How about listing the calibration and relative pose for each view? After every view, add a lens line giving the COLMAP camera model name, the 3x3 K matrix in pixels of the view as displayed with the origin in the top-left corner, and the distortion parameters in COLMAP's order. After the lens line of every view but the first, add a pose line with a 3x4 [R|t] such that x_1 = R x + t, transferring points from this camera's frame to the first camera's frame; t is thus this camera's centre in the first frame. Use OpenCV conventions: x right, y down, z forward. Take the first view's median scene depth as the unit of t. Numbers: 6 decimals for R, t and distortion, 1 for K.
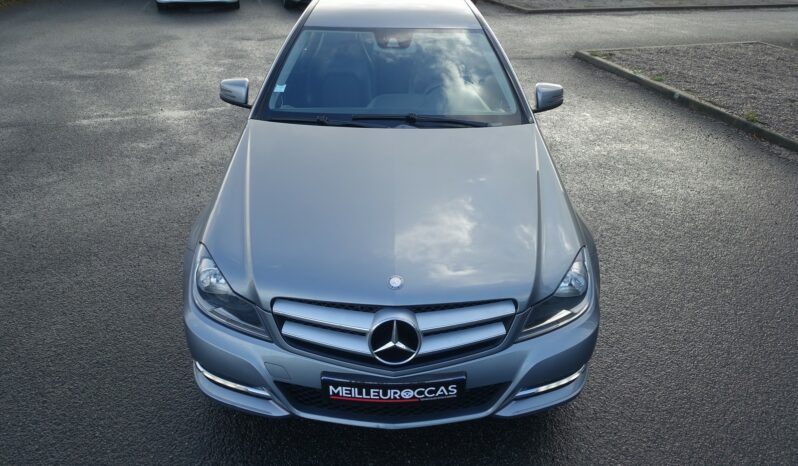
lens RADIAL K [[575.4, 0, 399.0], [0, 575.4, 233.0], [0, 0, 1]] dist [-0.006408, -0.005037]
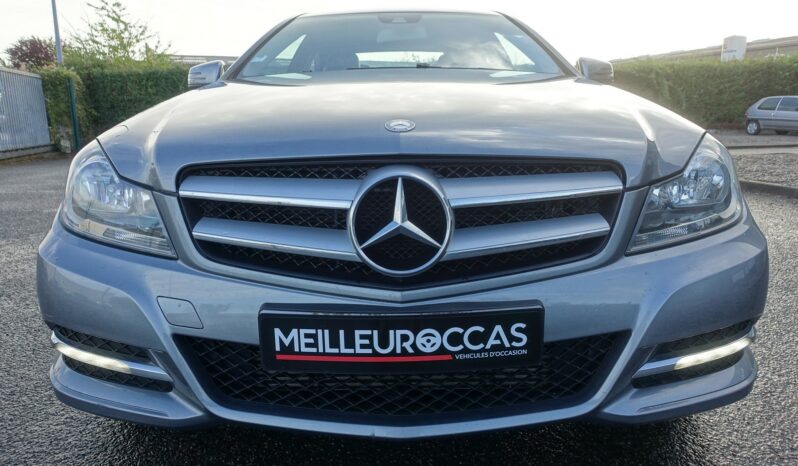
lens RADIAL K [[575.4, 0, 399.0], [0, 575.4, 233.0], [0, 0, 1]] dist [-0.006408, -0.005037]
pose [[0.999137, -0.030349, -0.028354, 0.005740], [0.019806, 0.948211, -0.317025, 0.347679], [0.036507, 0.316189, 0.947993, 0.495487]]
